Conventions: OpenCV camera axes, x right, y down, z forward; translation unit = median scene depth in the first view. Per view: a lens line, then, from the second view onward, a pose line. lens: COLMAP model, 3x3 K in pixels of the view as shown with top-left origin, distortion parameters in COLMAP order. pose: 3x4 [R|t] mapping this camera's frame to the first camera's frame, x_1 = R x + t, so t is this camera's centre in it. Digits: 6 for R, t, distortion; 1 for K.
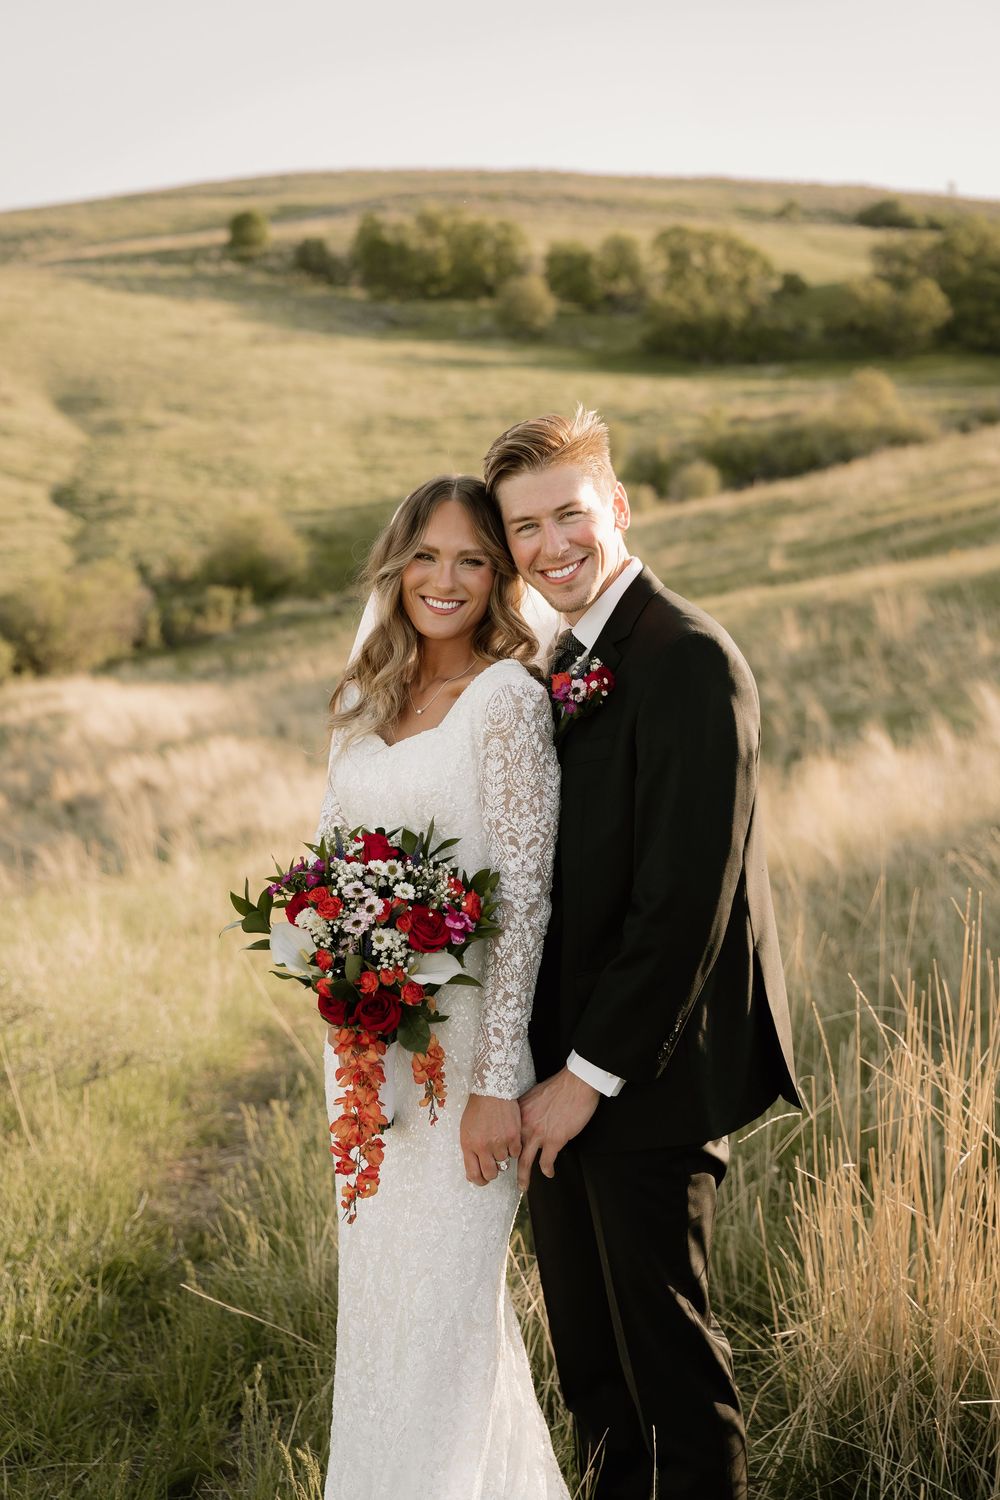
lens RADIAL K [[2050.3, 0, 500.0], [0, 2050.3, 750.0], [0, 0, 1]] dist [0.146448, 0.030630]
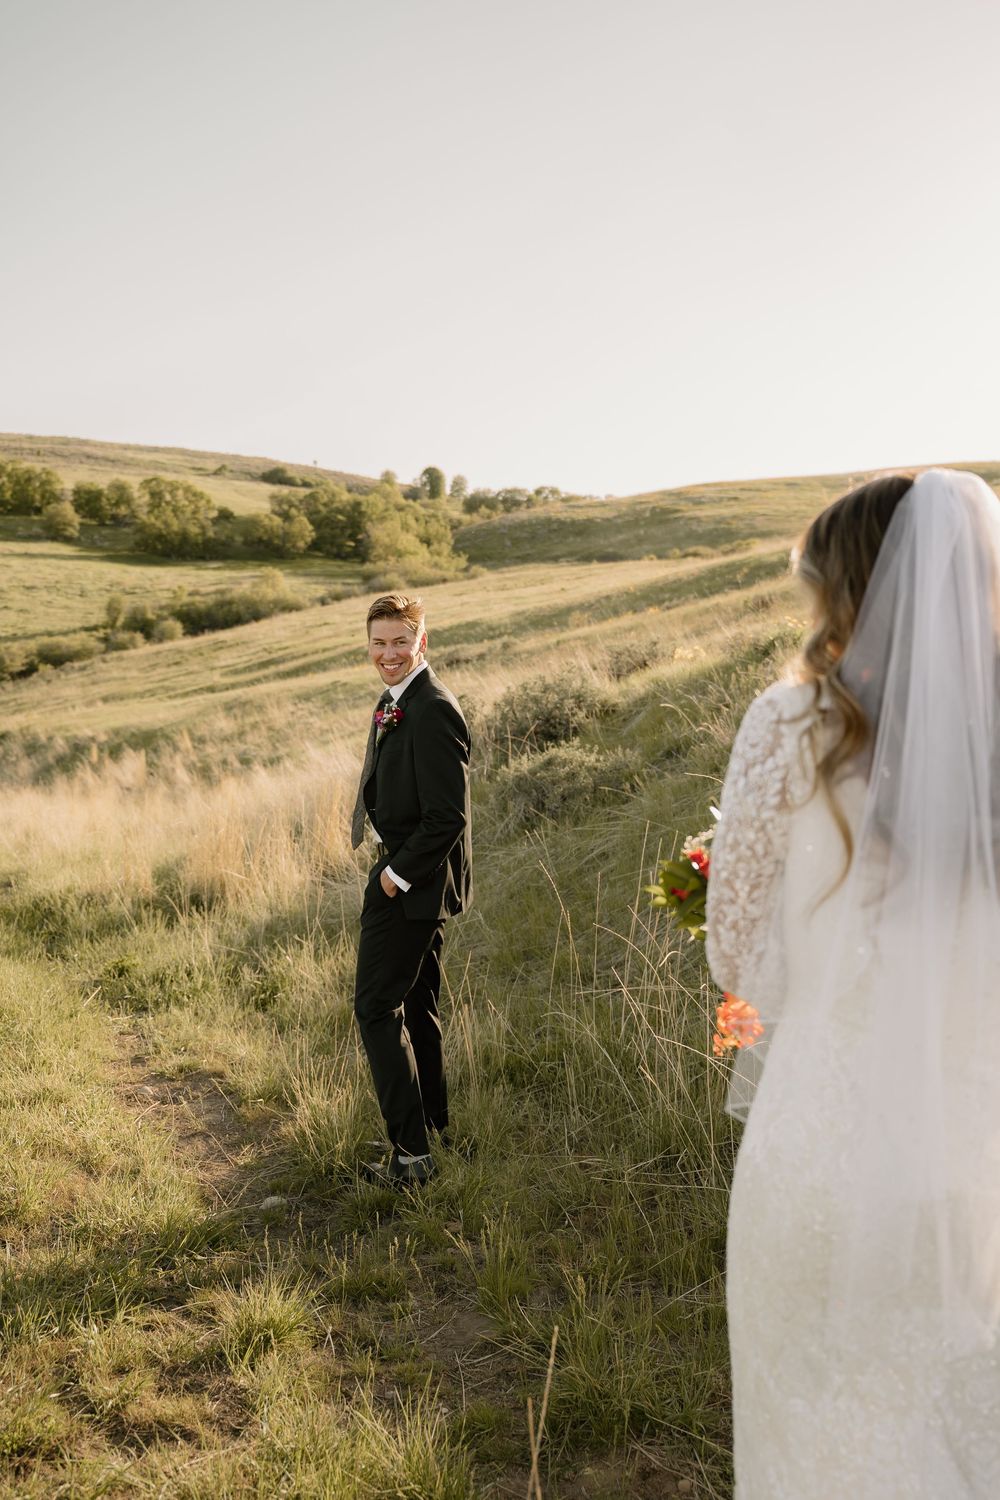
lens RADIAL K [[1383.5, 0, 512.8], [0, 1383.5, 711.4], [0, 0, 1]] dist [-0.067590, 0.073696]
pose [[0.943780, -0.011733, 0.330366, -0.011559], [0.032002, 0.997919, -0.055981, 0.007671], [-0.329021, 0.063406, 0.942191, -0.136057]]
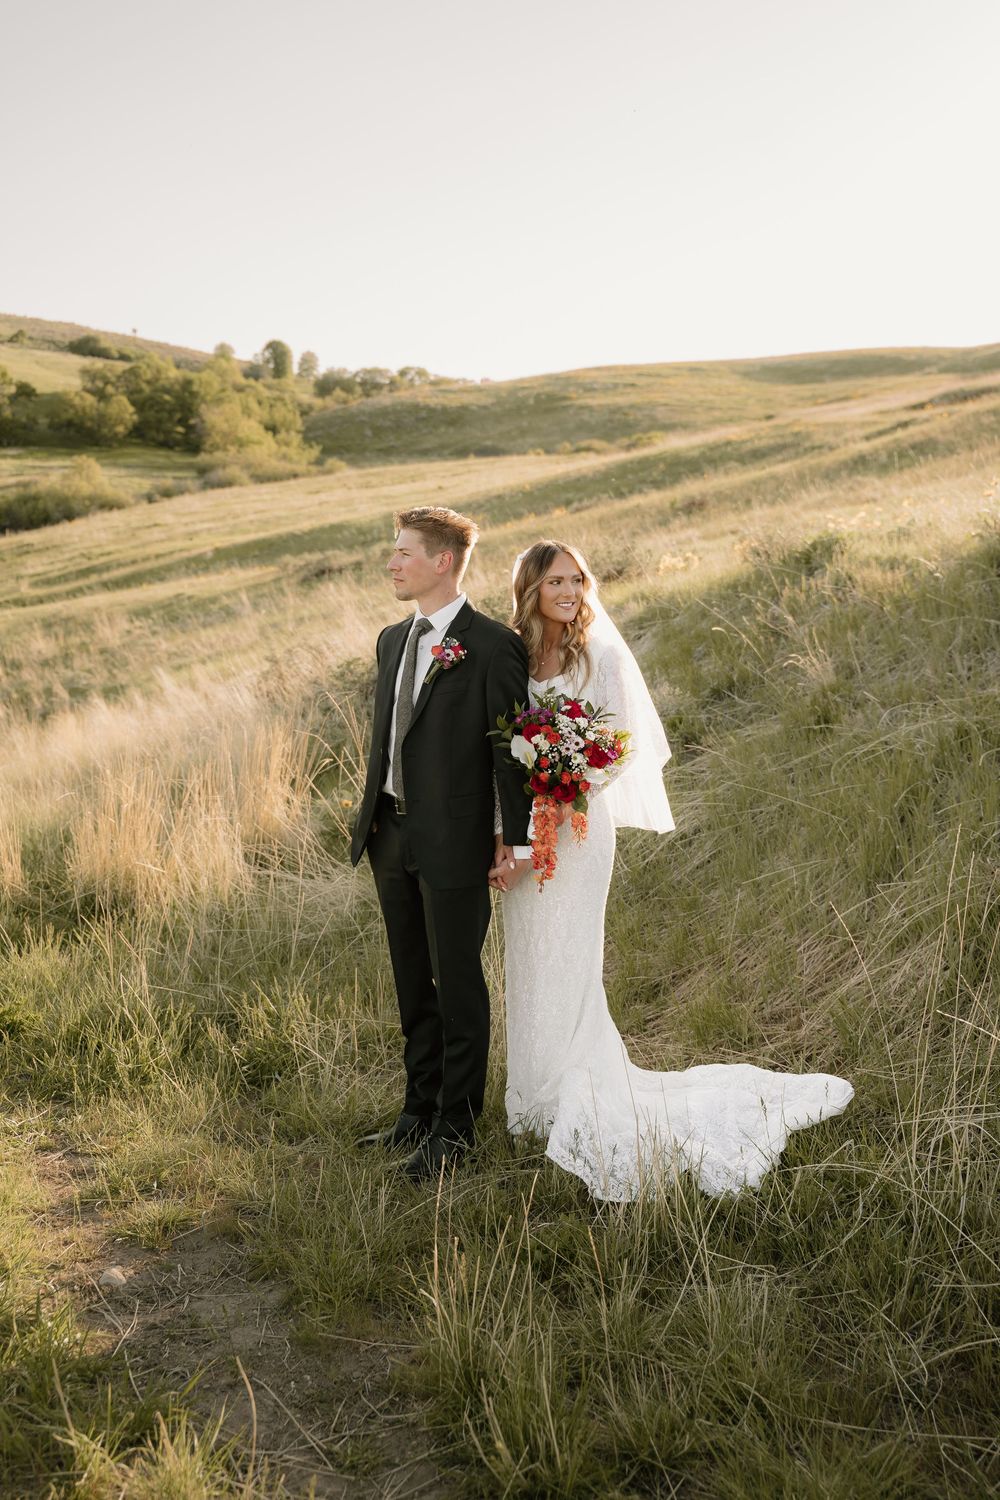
lens RADIAL K [[1544.8, 0, 512.2], [0, 1544.8, 723.8], [0, 0, 1]] dist [0.008492, 0.028545]
pose [[0.903627, -0.033530, 0.427006, -0.017094], [0.033233, 0.999414, 0.008150, 0.004359], [-0.427029, 0.006826, 0.904212, -0.094763]]
